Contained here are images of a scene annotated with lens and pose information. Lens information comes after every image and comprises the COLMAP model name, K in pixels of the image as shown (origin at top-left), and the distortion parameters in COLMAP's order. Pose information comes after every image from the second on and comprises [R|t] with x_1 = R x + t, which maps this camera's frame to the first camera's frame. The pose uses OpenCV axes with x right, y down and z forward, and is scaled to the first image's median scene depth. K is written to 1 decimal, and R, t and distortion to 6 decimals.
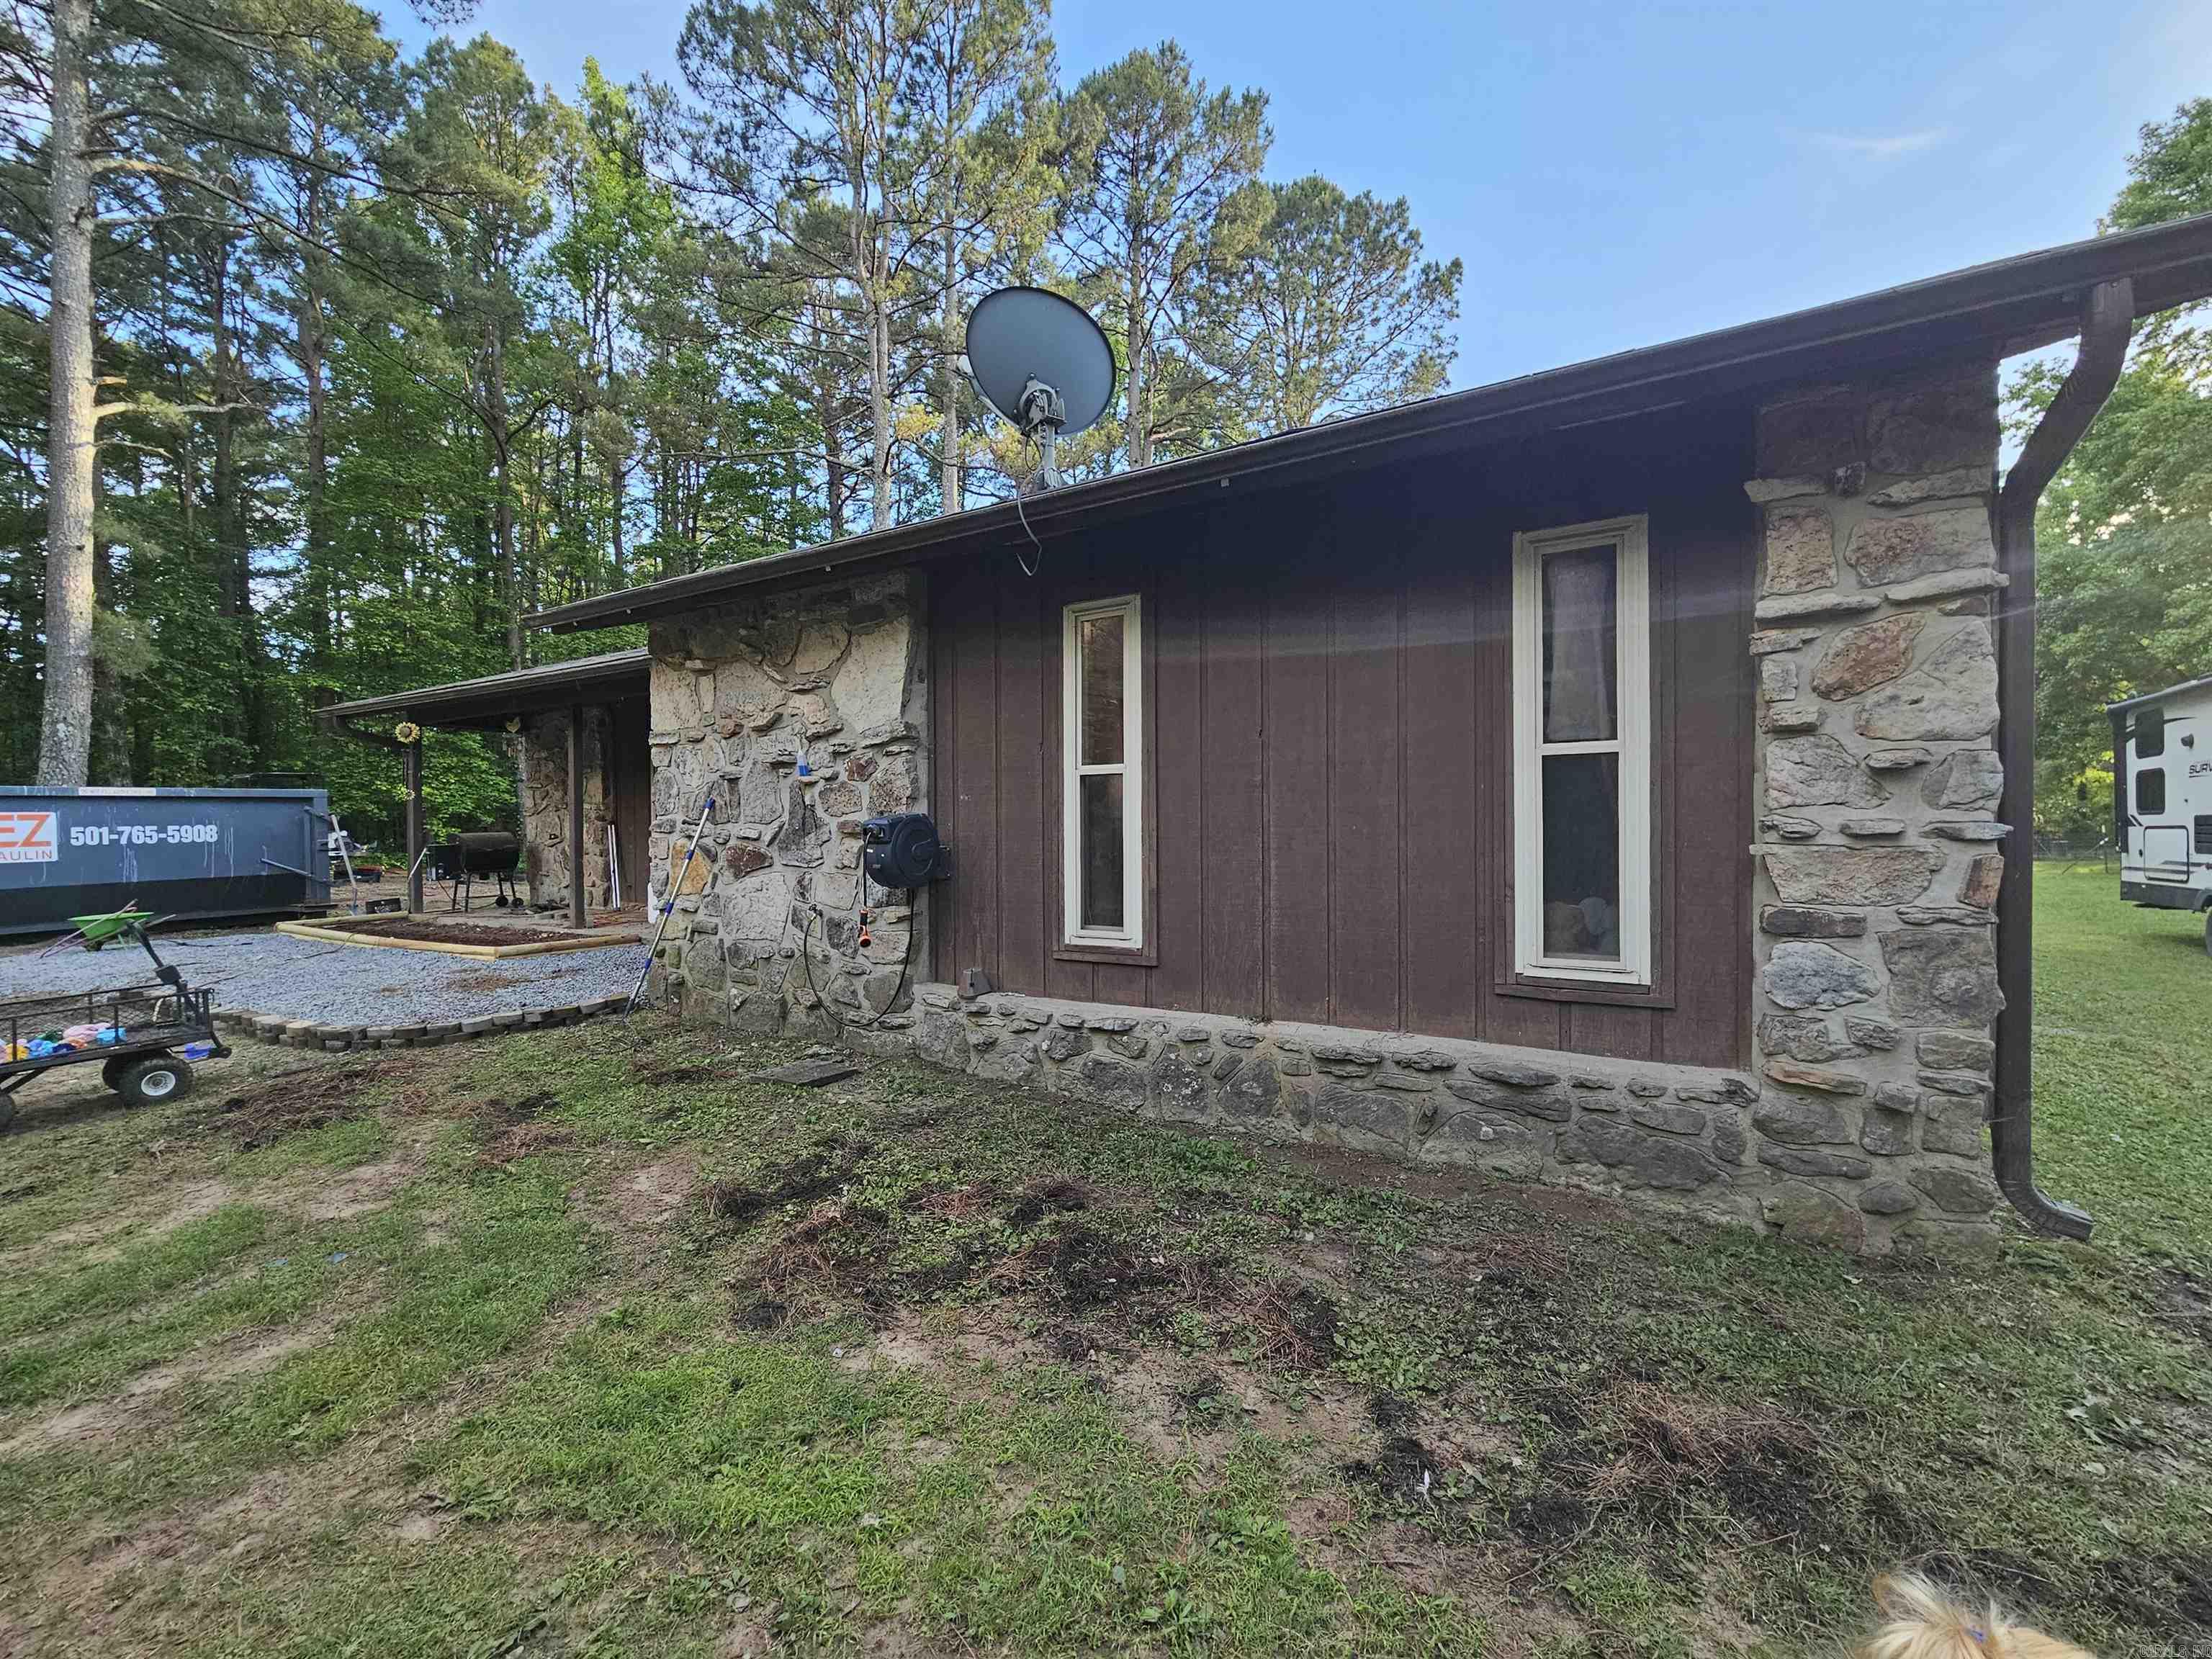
lens RADIAL K [[895.3, 0, 1113.4], [0, 895.3, 839.8], [0, 0, 1]] dist [-0.000956, 0.000062]
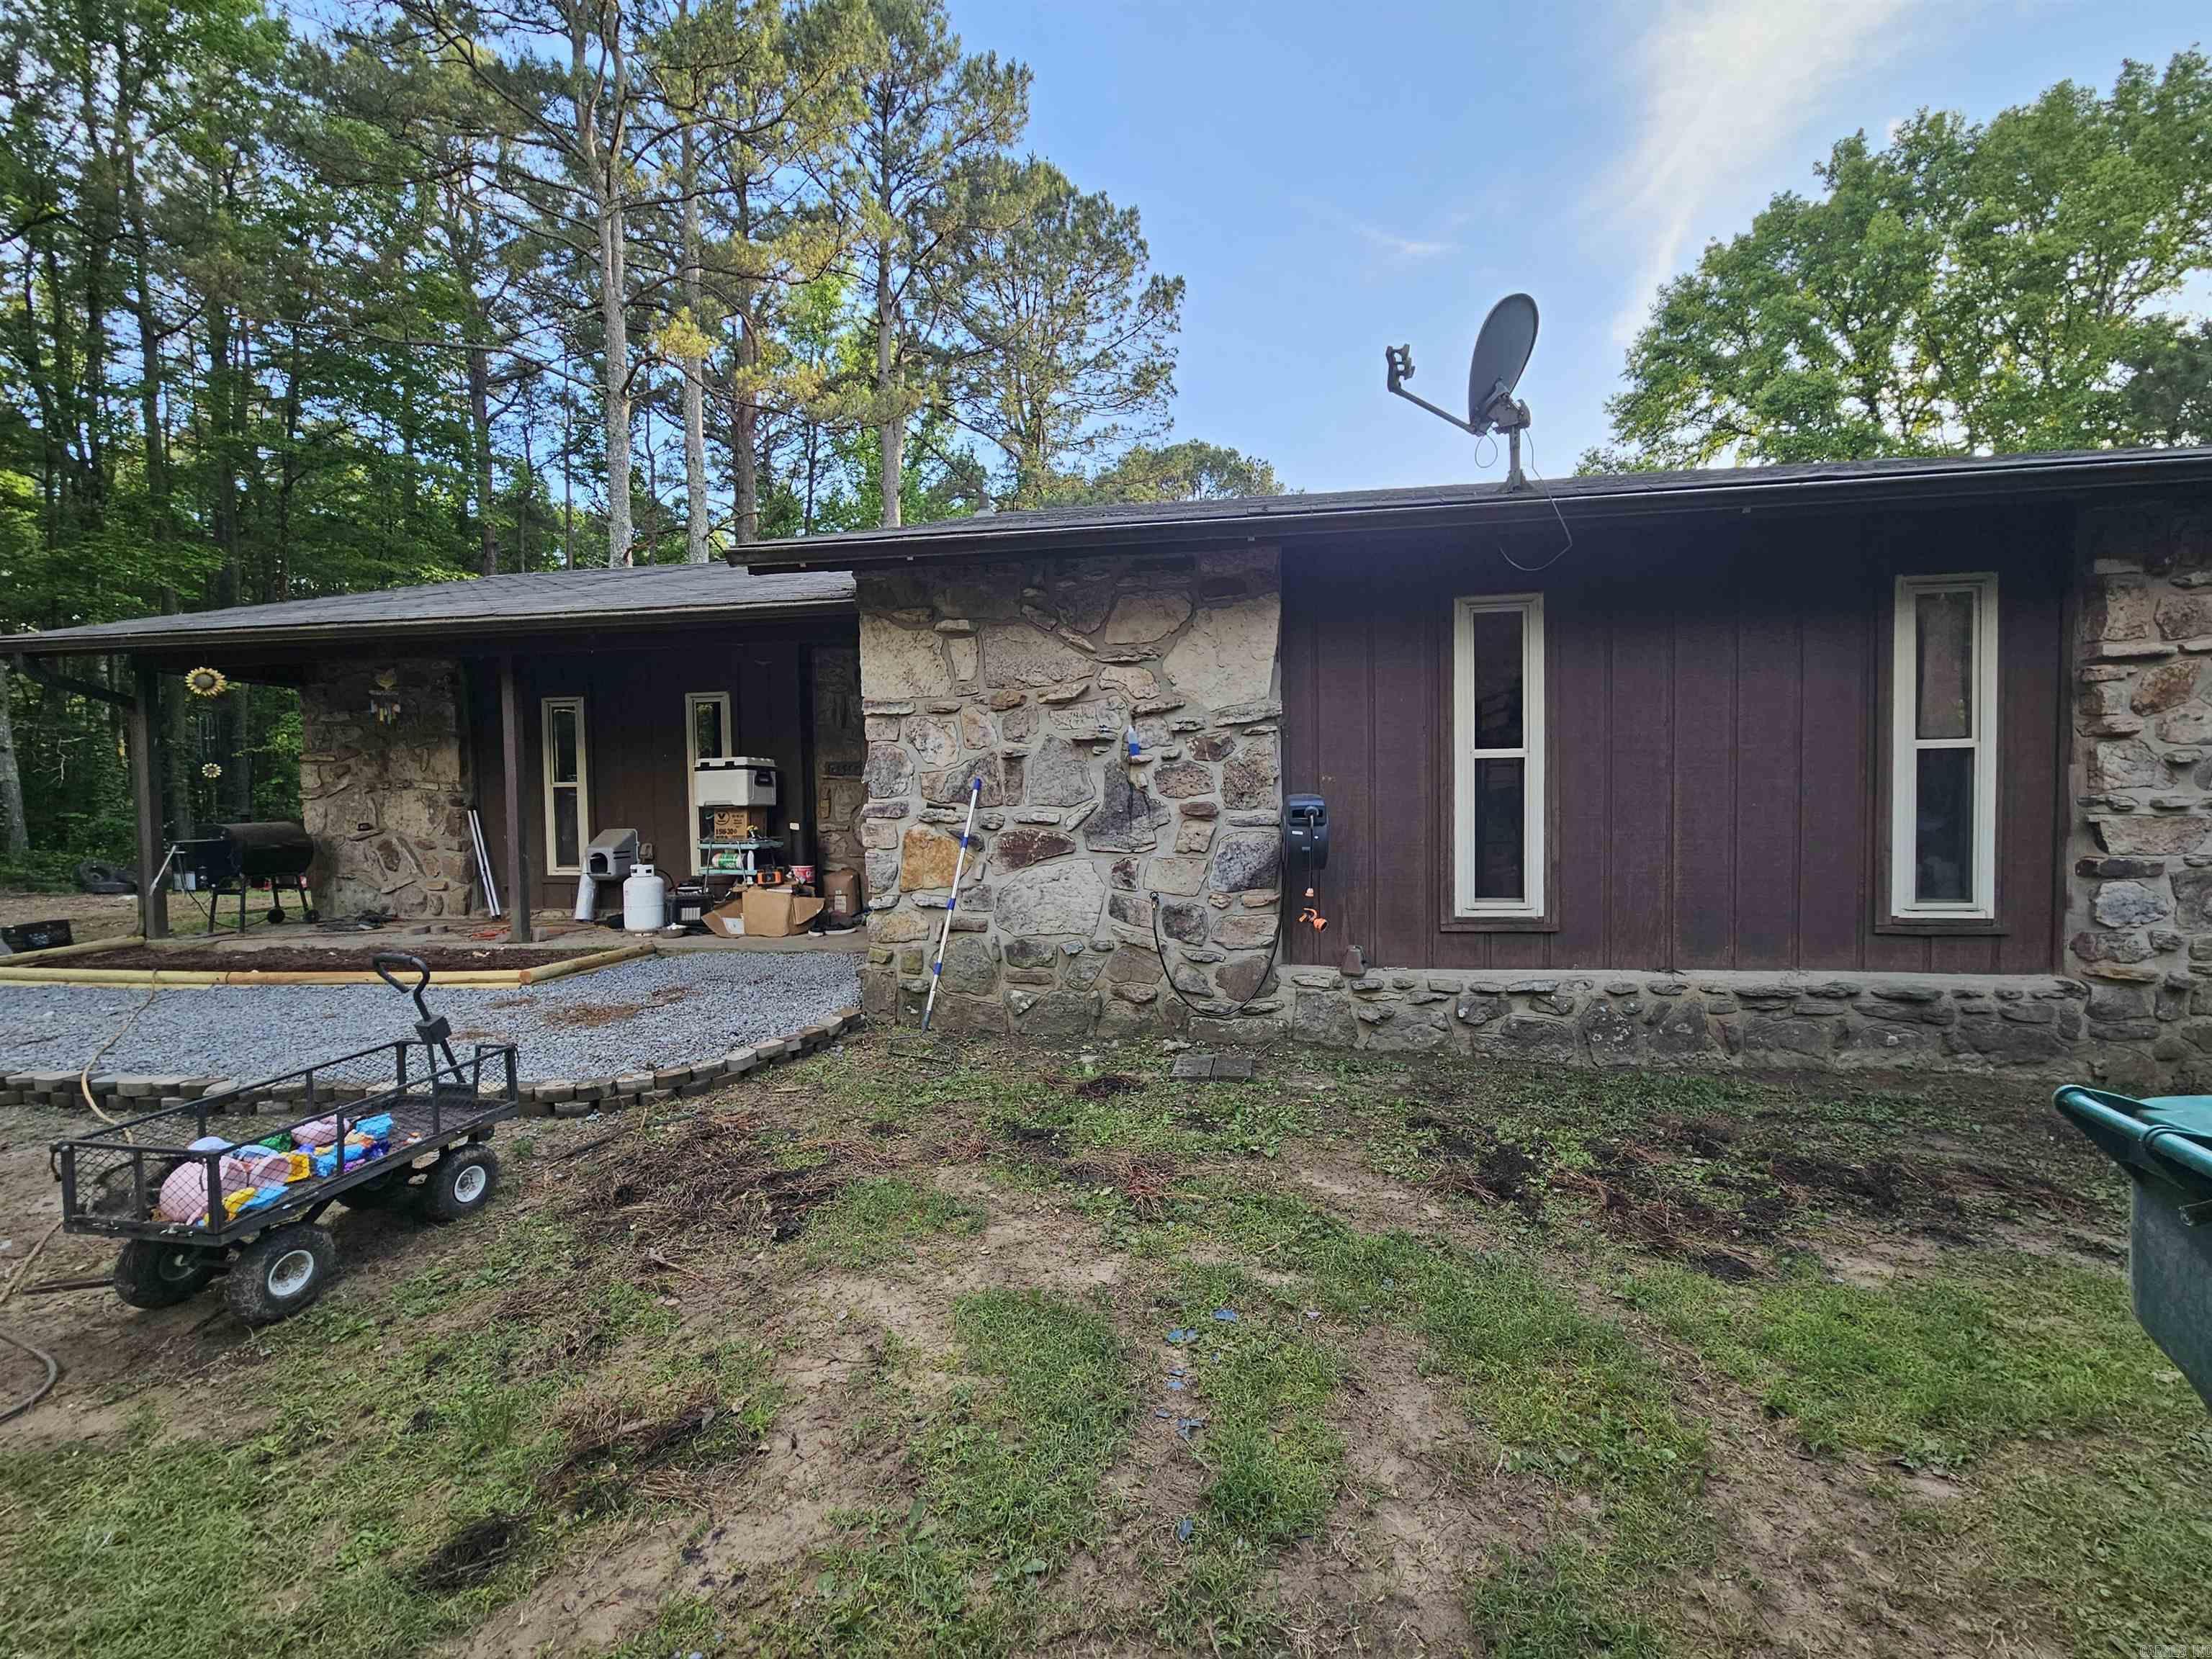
lens RADIAL K [[895.3, 0, 1113.4], [0, 895.3, 839.8], [0, 0, 1]] dist [-0.000956, 0.000062]
pose [[0.929474, -0.021430, 0.368265, -0.806763], [0.013378, 0.999613, 0.024405, -0.006899], [-0.368645, -0.017757, 0.929400, 0.159323]]
